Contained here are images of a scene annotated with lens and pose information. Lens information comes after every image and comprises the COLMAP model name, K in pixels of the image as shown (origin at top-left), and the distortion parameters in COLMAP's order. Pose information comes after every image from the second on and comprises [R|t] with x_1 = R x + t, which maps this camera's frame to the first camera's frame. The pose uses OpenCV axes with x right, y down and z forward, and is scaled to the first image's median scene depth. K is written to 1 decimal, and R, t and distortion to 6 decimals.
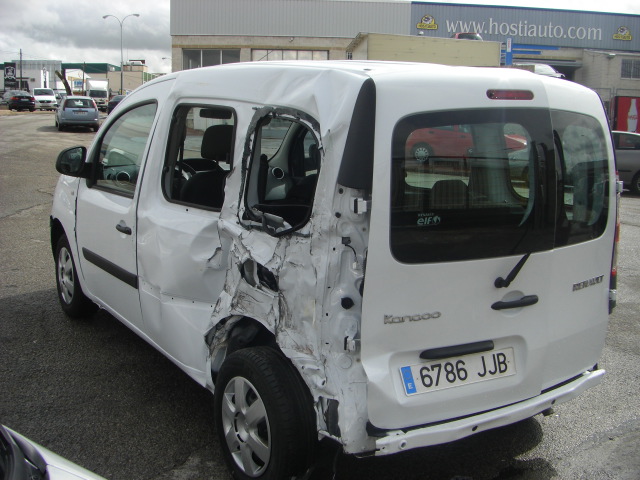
lens RADIAL K [[729.5, 0, 320.0], [0, 729.5, 240.0], [0, 0, 1]] dist [-0.182014, 0.134176]
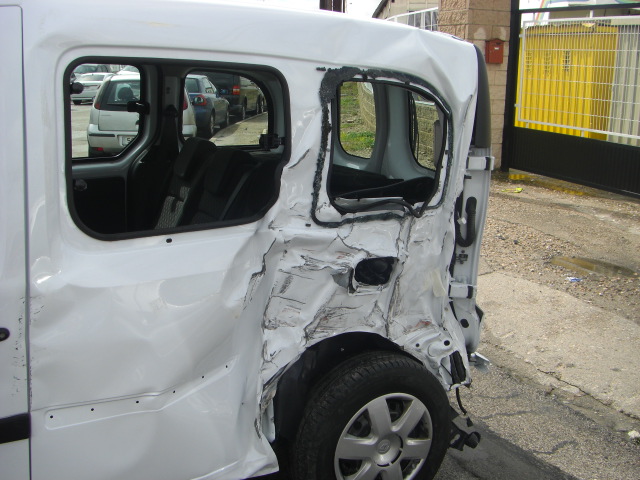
lens RADIAL K [[729.5, 0, 320.0], [0, 729.5, 240.0], [0, 0, 1]] dist [-0.182014, 0.134176]
pose [[0.072334, -0.251727, 0.965091, -0.917046], [0.143960, 0.960128, 0.239643, -0.203975], [-0.986936, 0.121600, 0.105689, 1.008065]]
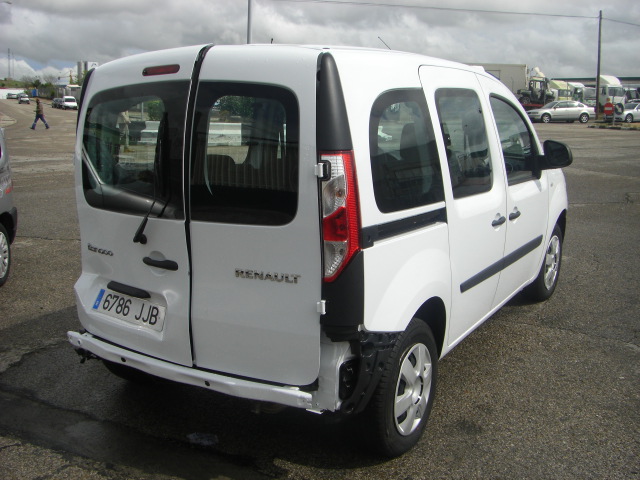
lens RADIAL K [[729.5, 0, 320.0], [0, 729.5, 240.0], [0, 0, 1]] dist [-0.182014, 0.134176]
pose [[0.427801, 0.154125, -0.890636, 1.319851], [-0.161991, 0.982475, 0.092208, -0.084891], [0.889238, 0.104829, 0.445271, 0.720280]]
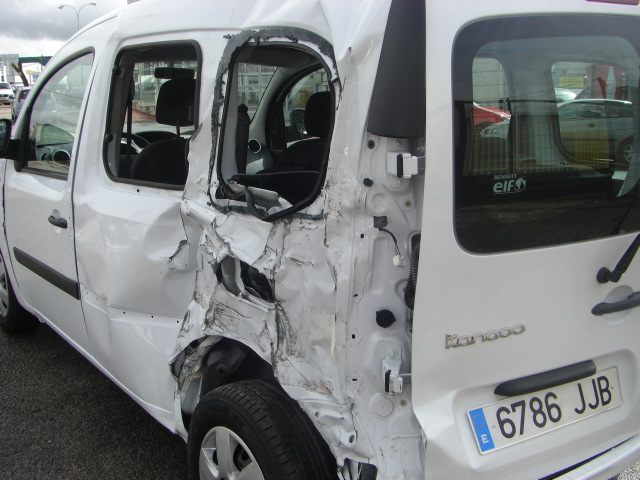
lens RADIAL K [[729.5, 0, 320.0], [0, 729.5, 240.0], [0, 0, 1]] dist [-0.182014, 0.134176]
pose [[0.998217, -0.042975, 0.041423, -0.041548], [0.042143, 0.998896, 0.020763, 0.000858], [-0.042270, -0.018981, 0.998926, 0.334268]]
